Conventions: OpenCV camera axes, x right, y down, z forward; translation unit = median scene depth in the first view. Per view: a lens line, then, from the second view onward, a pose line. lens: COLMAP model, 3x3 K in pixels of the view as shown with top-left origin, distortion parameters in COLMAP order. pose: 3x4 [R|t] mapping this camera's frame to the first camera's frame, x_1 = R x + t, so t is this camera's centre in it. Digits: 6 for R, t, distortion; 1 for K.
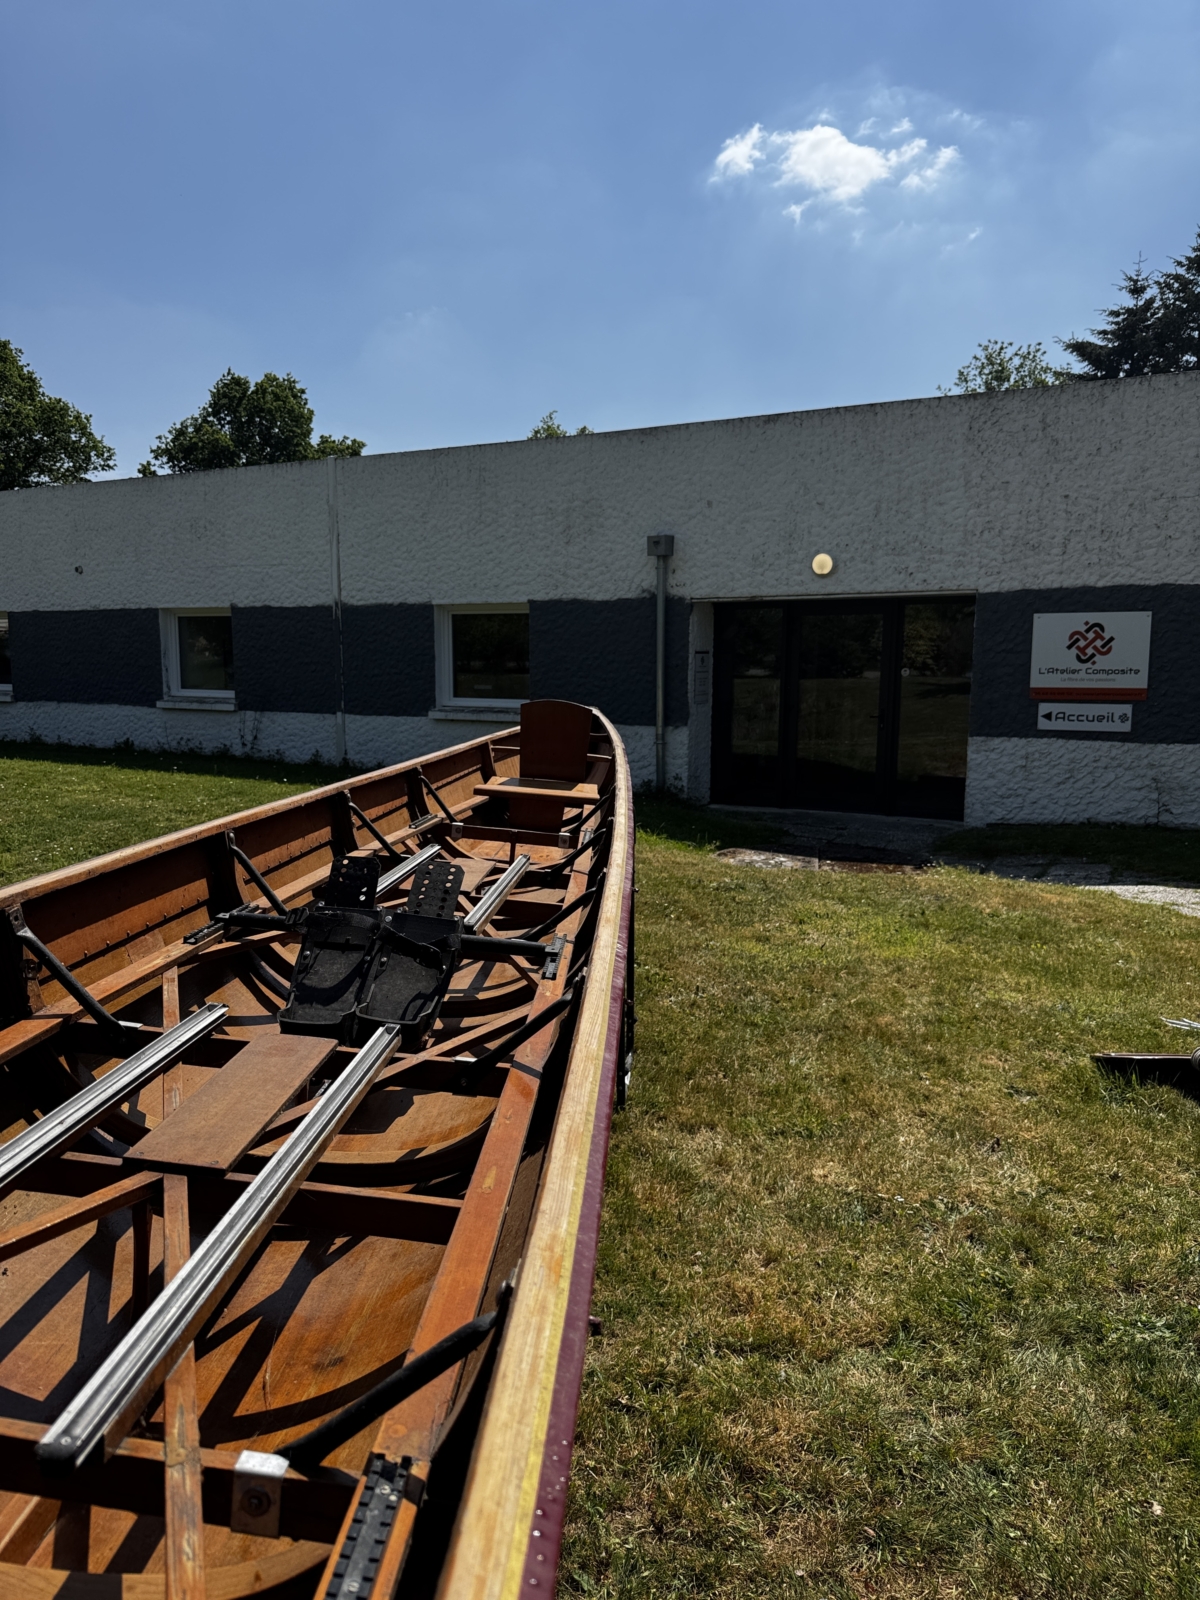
lens RADIAL K [[1141.7, 0, 584.5], [0, 1141.7, 809.3], [0, 0, 1]] dist [0.188086, -0.392351]
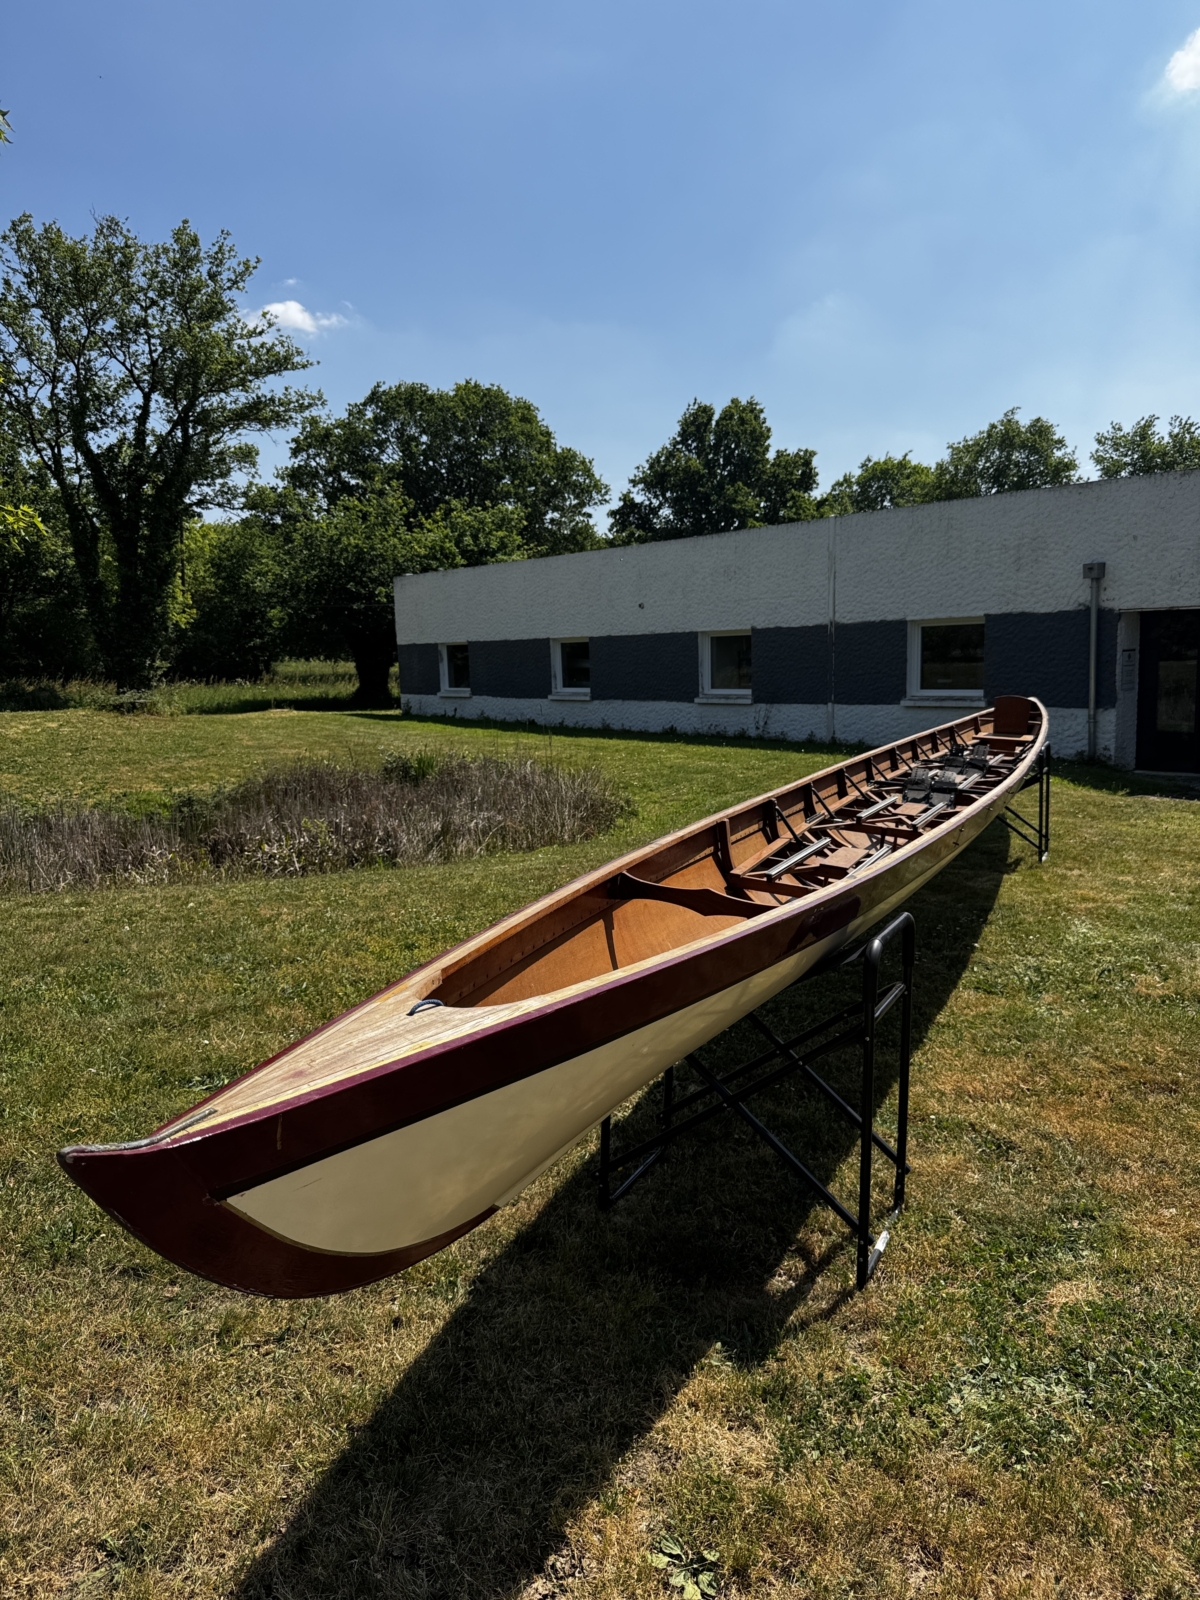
lens RADIAL K [[1118.5, 0, 594.4], [0, 1118.5, 807.3], [0, 0, 1]] dist [0.135622, -0.263154]
pose [[0.934031, 0.017456, -0.356765, 0.001504], [-0.013937, 0.999826, 0.012432, 0.027070], [0.356920, -0.006640, 0.934111, -0.351457]]
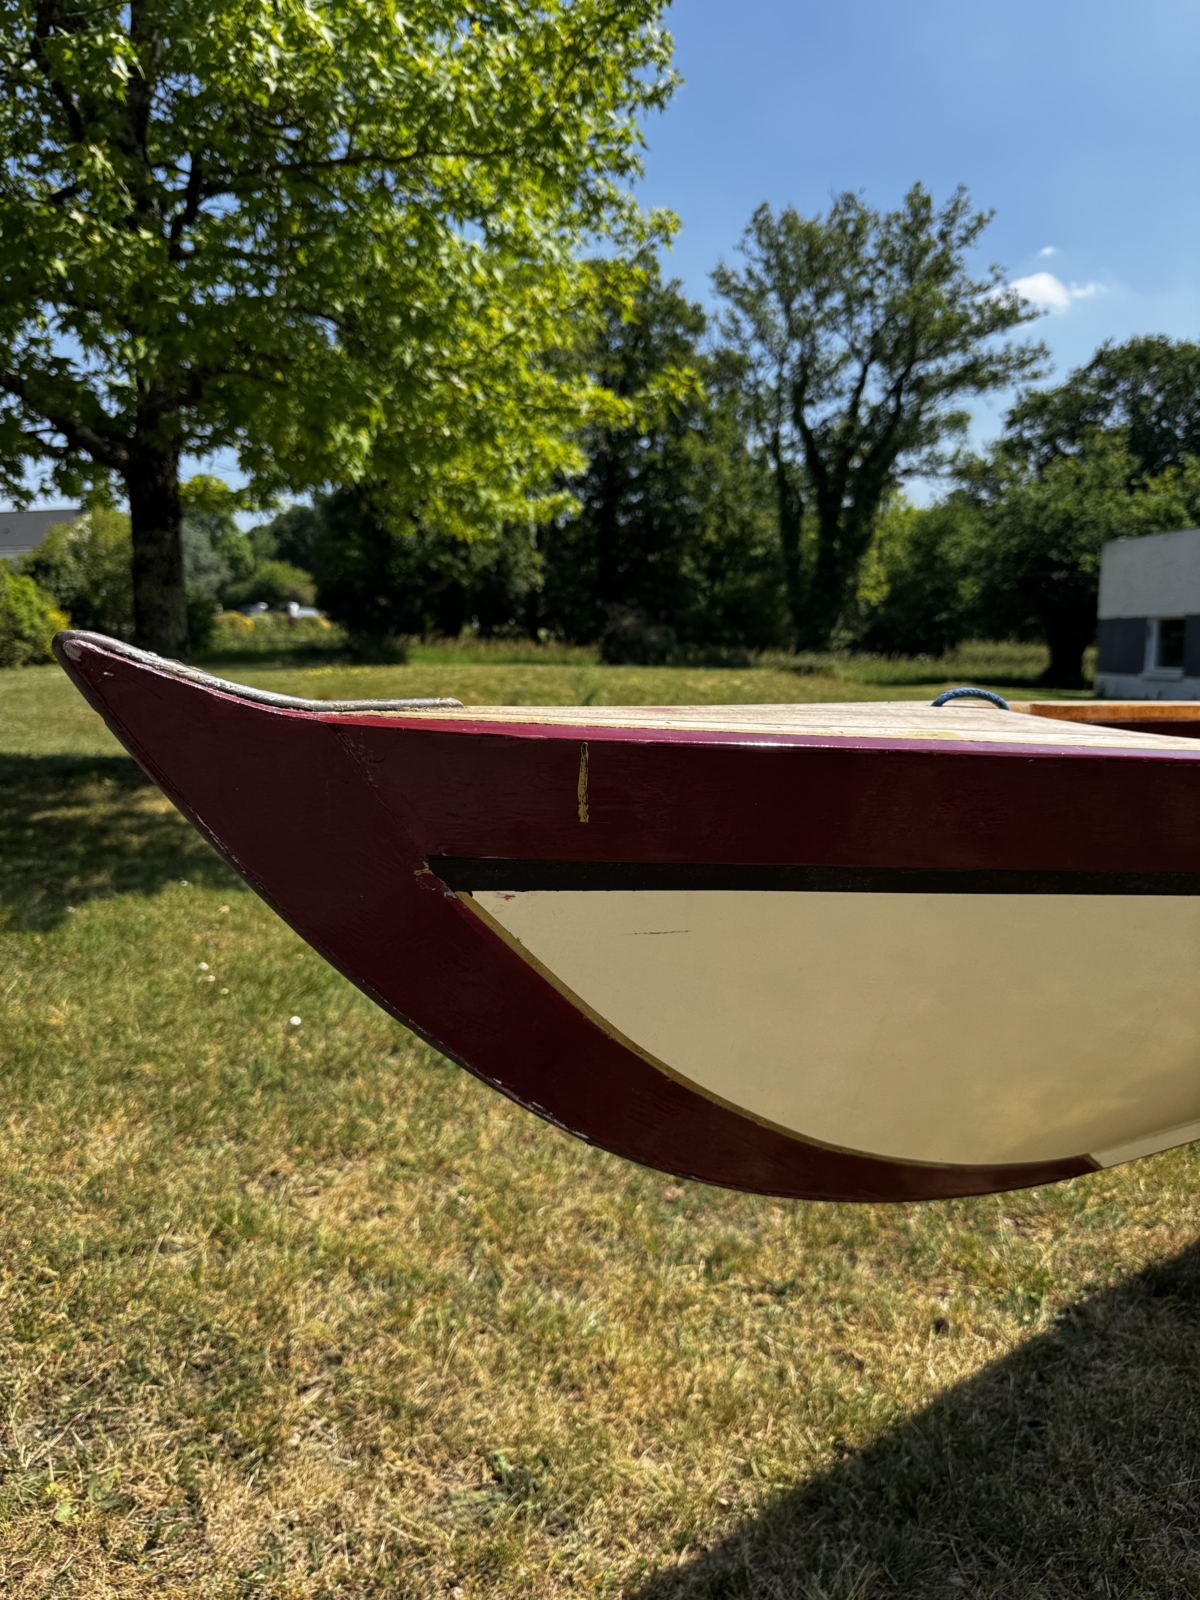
lens RADIAL K [[1151.7, 0, 596.4], [0, 1151.7, 797.7], [0, 0, 1]] dist [0.048664, -0.113347]
pose [[0.587789, 0.108224, -0.801743, -0.015500], [-0.113639, 0.992231, 0.050624, 0.049504], [0.800993, 0.061353, 0.595521, -0.308400]]
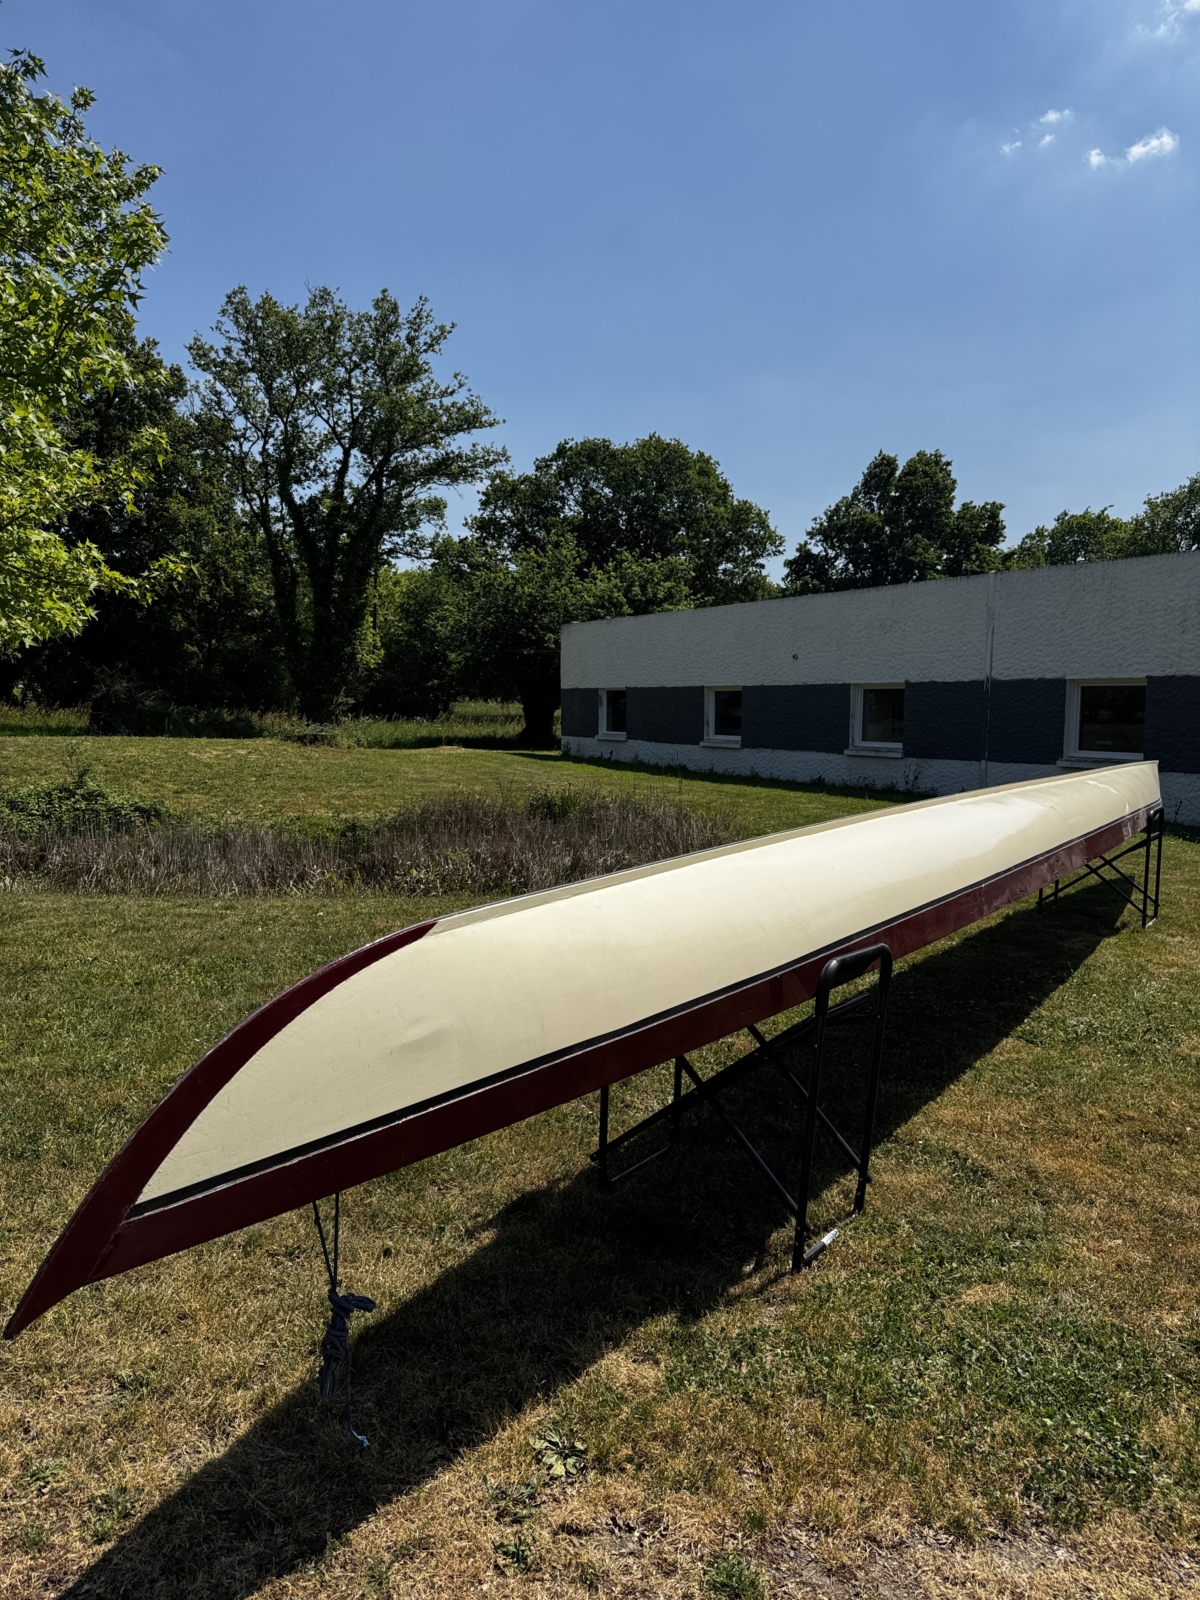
lens RADIAL K [[1109.6, 0, 594.2], [0, 1109.6, 817.0], [0, 0, 1]] dist [0.168770, -0.347371]
pose [[0.869183, 0.050456, -0.491911, 0.041196], [-0.065453, 0.997767, -0.013310, 0.029158], [0.490140, 0.043765, 0.870544, -0.364408]]
